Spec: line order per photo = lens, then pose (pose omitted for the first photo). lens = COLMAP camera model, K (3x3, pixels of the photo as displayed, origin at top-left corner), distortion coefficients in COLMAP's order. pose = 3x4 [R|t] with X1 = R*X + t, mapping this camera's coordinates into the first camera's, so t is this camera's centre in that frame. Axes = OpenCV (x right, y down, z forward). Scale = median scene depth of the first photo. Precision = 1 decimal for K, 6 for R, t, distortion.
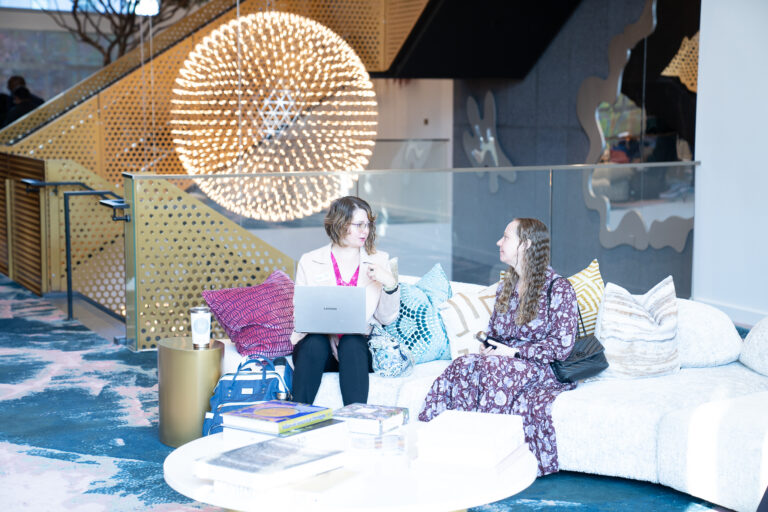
lens RADIAL K [[1563.3, 0, 384.1], [0, 1563.3, 255.5], [0, 0, 1]] dist [0.400936, 0.000000]
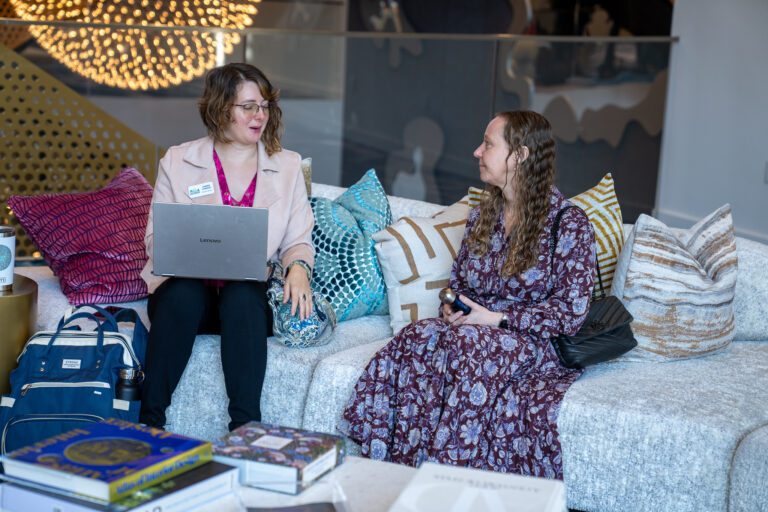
lens RADIAL K [[1563.3, 0, 400.9], [0, 1563.3, 263.3], [0, 0, 1]] dist [0.400936, 0.000000]
pose [[0.994916, 0.030678, 0.095921, -0.017817], [-0.038680, 0.995822, 0.082715, -0.012329], [-0.092983, -0.086005, 0.991946, 0.353841]]
